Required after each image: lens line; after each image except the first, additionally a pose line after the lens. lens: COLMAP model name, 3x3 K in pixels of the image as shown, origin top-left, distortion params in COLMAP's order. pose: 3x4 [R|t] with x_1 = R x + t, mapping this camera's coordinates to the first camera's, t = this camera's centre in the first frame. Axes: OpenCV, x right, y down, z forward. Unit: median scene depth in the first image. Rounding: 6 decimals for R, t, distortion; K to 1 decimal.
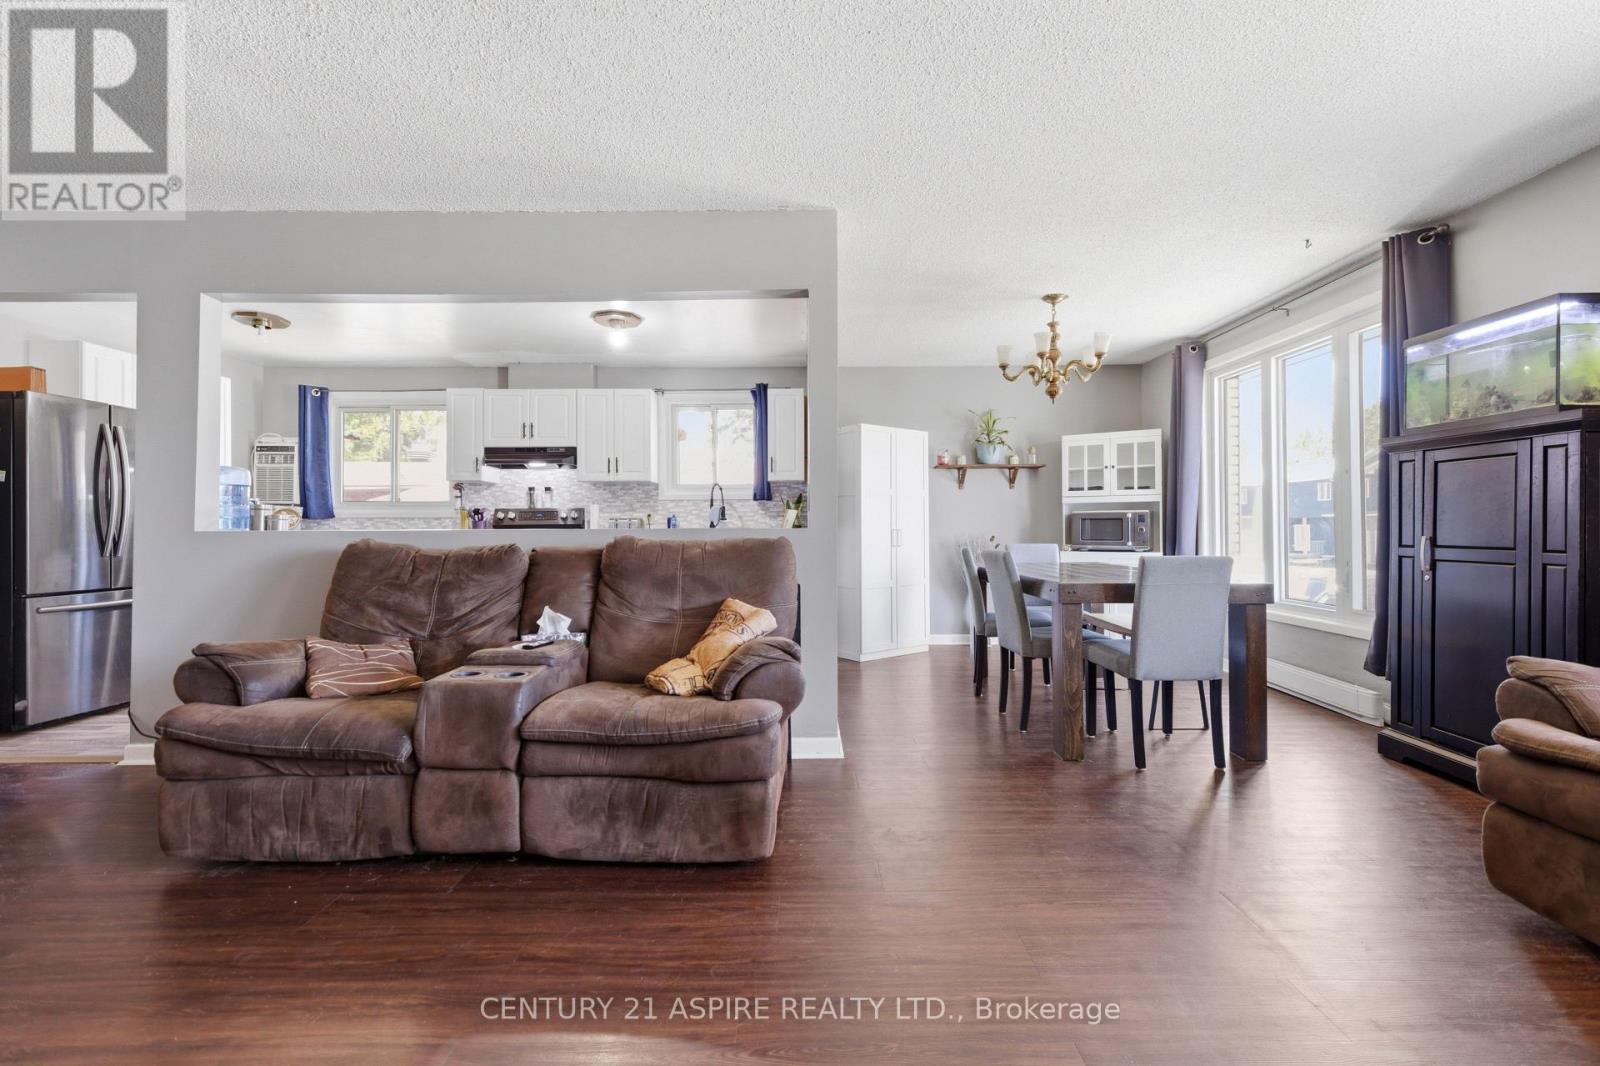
lens RADIAL K [[694.7, 0, 796.5], [0, 694.7, 521.4], [0, 0, 1]] dist [0.004490, -0.000791]
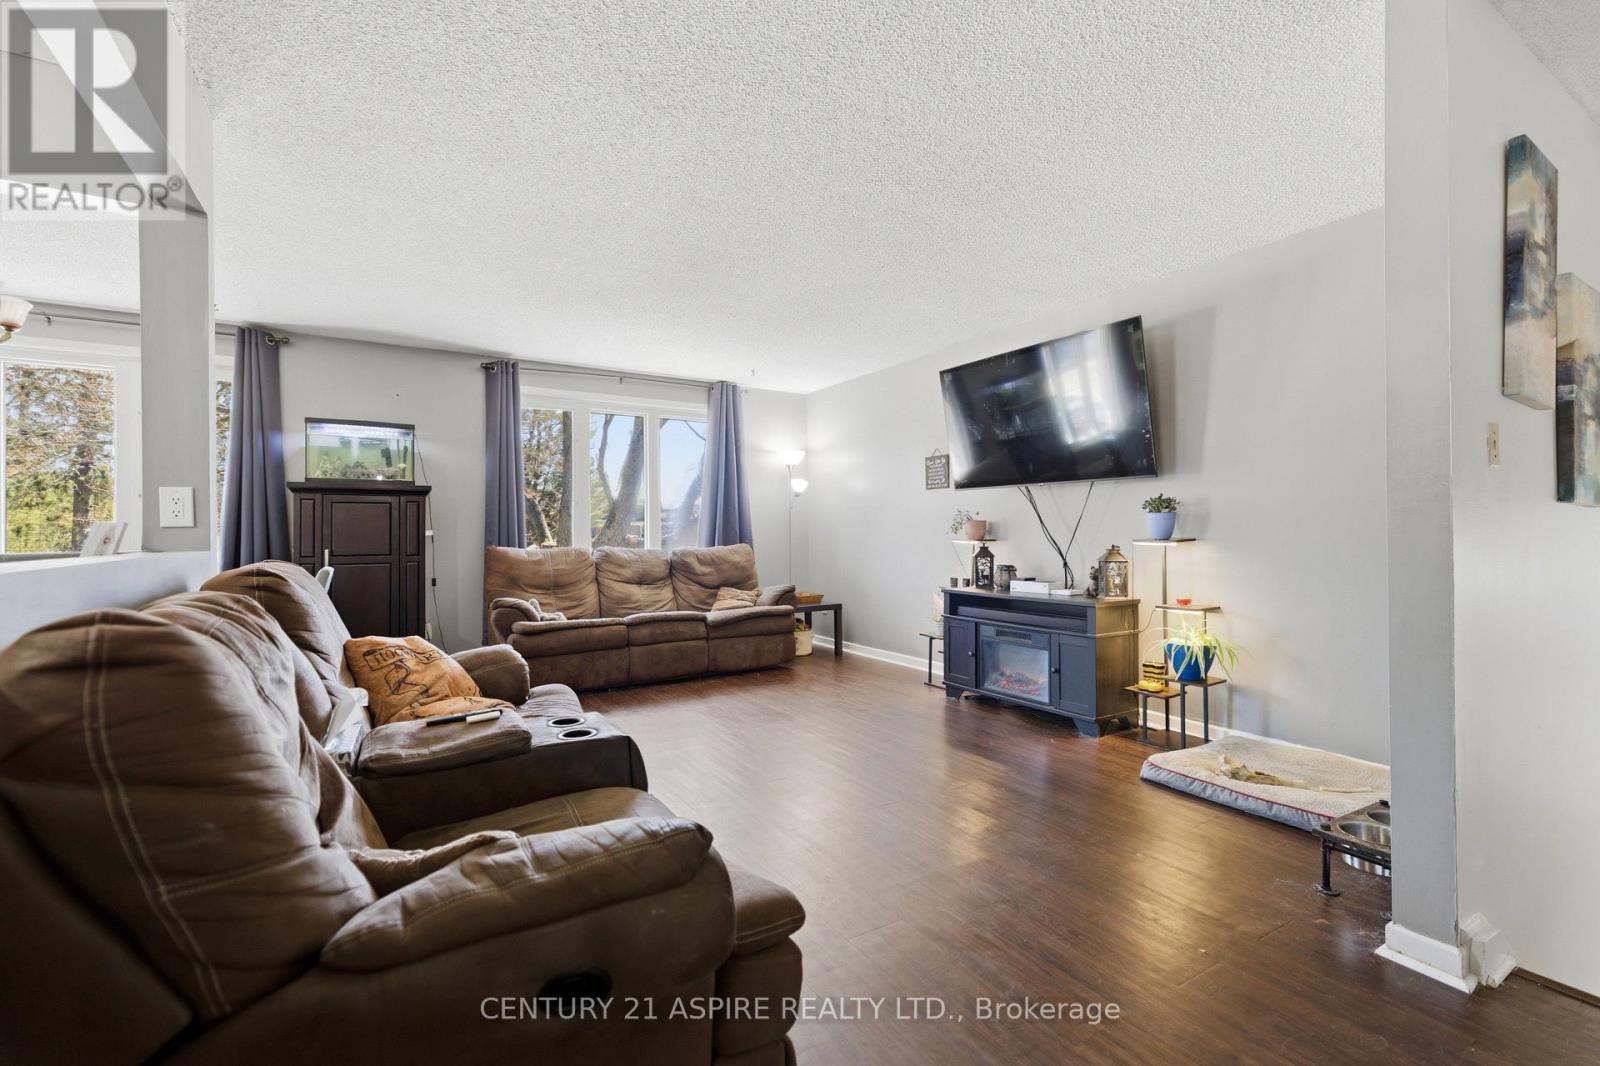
lens RADIAL K [[692.9, 0, 806.6], [0, 692.9, 528.5], [0, 0, 1]] dist [-0.001181, -0.000291]
pose [[-0.537069, 0.013496, 0.843430, -0.933294], [0.000940, 0.999881, -0.015401, -0.000926], [-0.843538, -0.007479, -0.537018, 0.884127]]
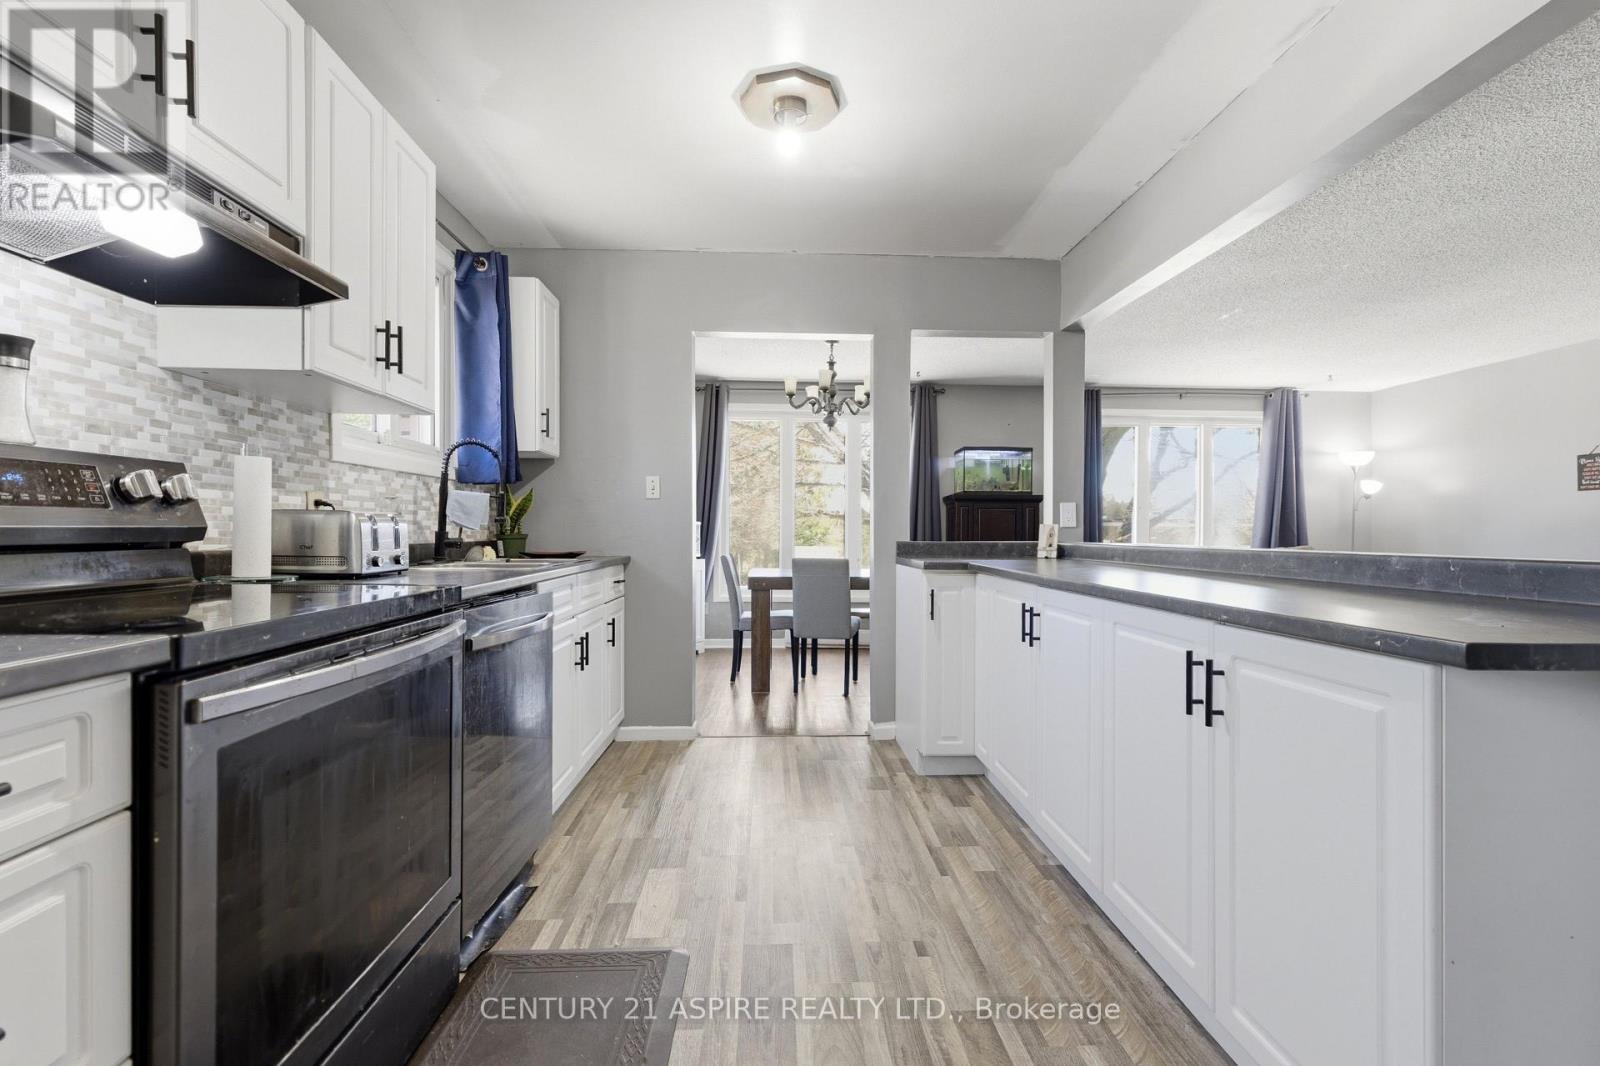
lens RADIAL K [[692.9, 0, 806.6], [0, 692.9, 528.5], [0, 0, 1]] dist [-0.001181, -0.000291]
pose [[-0.050476, 0.008494, 0.998689, -1.112198], [-0.017089, 0.999810, -0.009367, 0.005385], [-0.998579, -0.017539, -0.050321, 1.546260]]
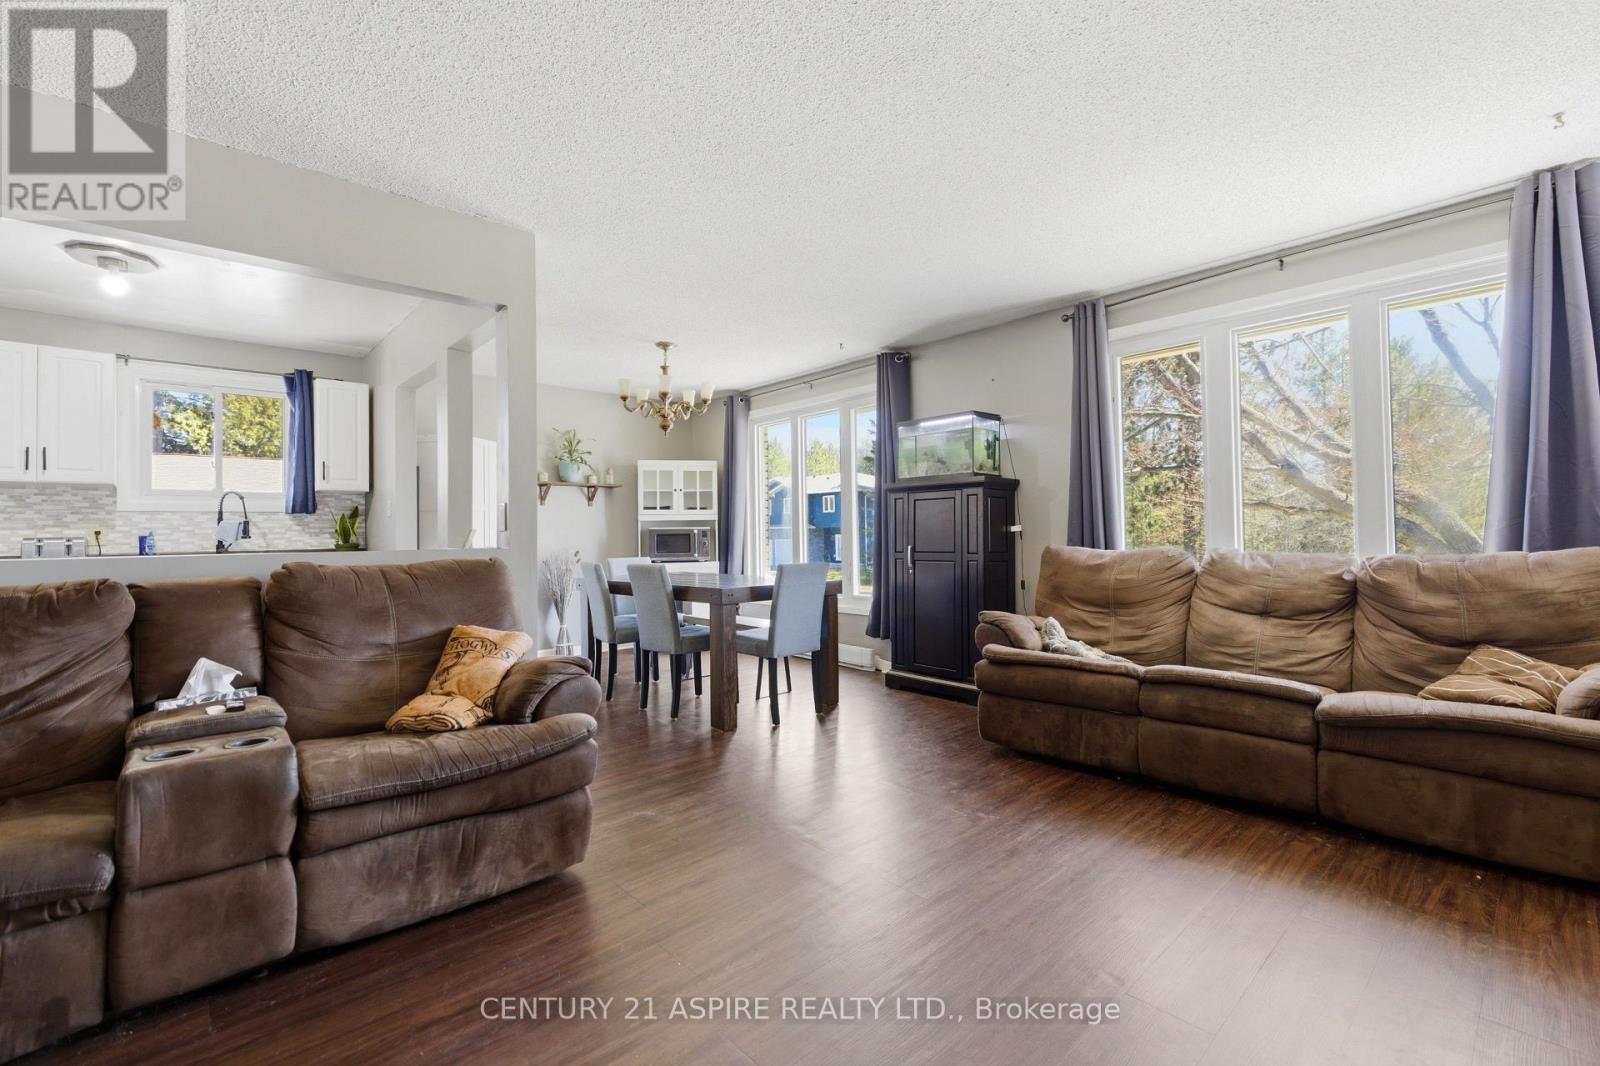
lens RADIAL K [[700.3, 0, 819.0], [0, 700.3, 519.7], [0, 0, 1]] dist [0.002163, 0.000059]
pose [[0.719324, 0.008612, 0.694621, -0.358665], [0.005480, 0.999822, -0.018070, -0.010466], [-0.694653, 0.016805, 0.719149, -0.018598]]
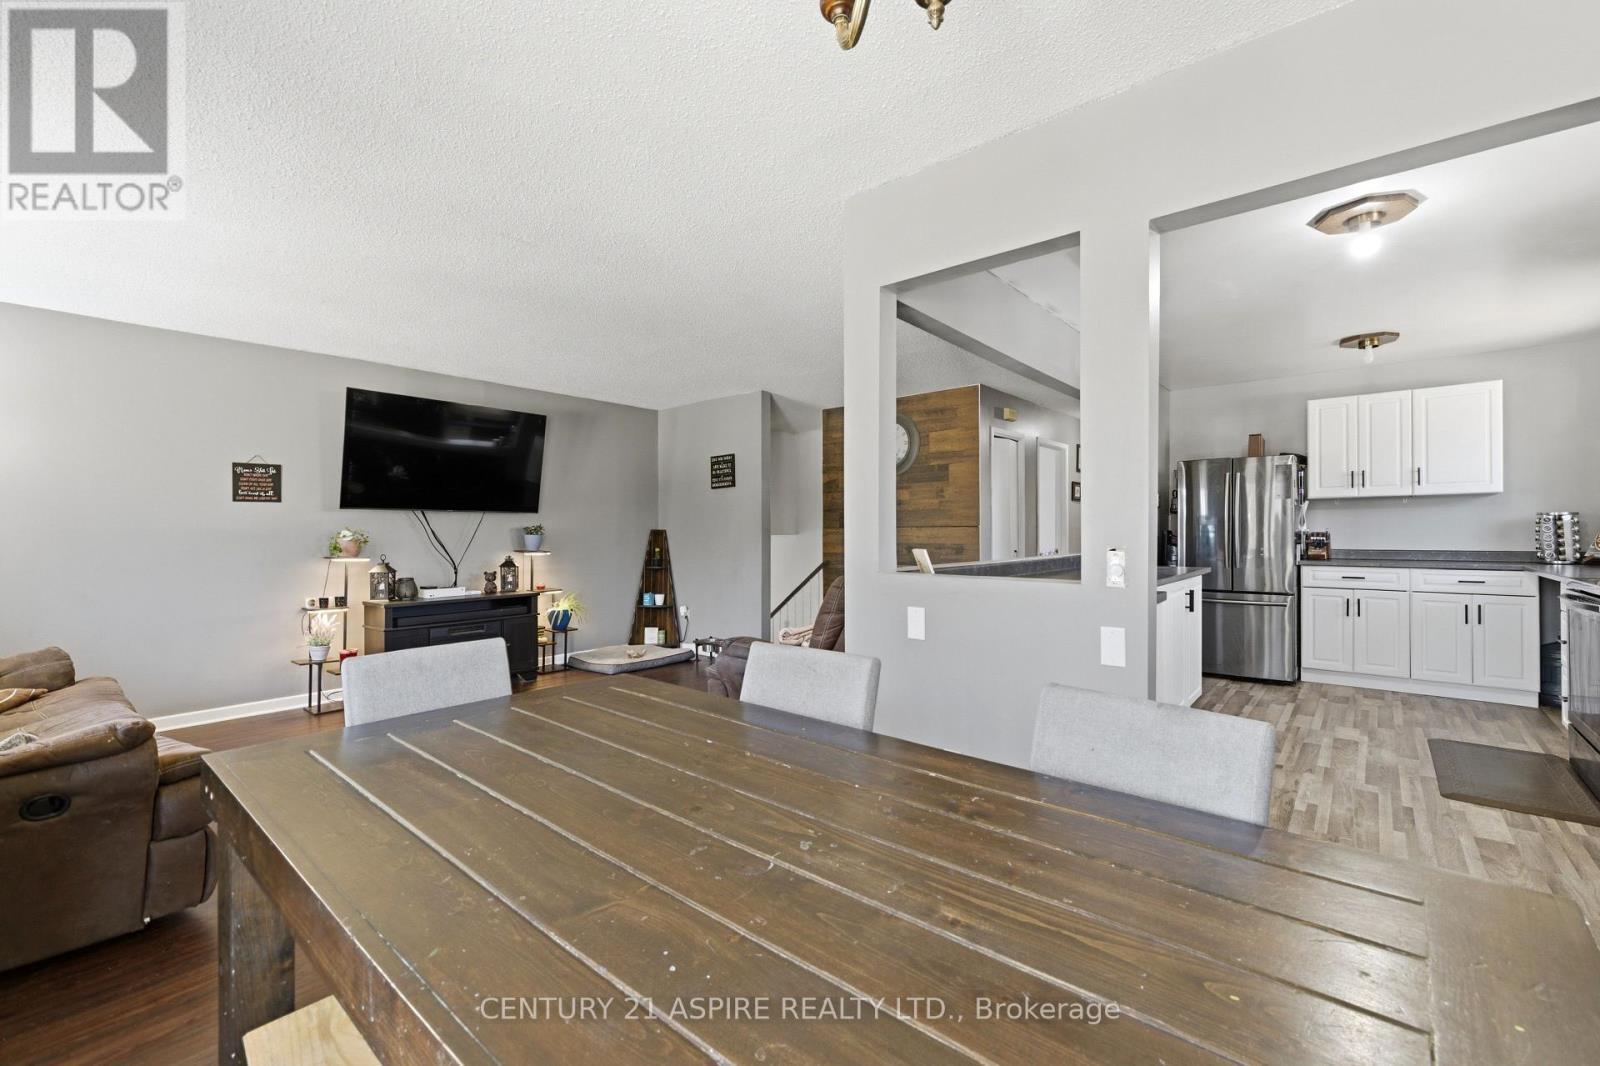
lens RADIAL K [[680.5, 0, 800.0], [0, 680.5, 533.0], [0, 0, 1]] dist [-0.000173, 0.000323]
pose [[-0.646876, 0.010937, -0.762517, 0.751922], [0.015919, 0.999873, 0.000836, -0.042426], [0.762429, -0.011598, -0.646968, 1.542087]]
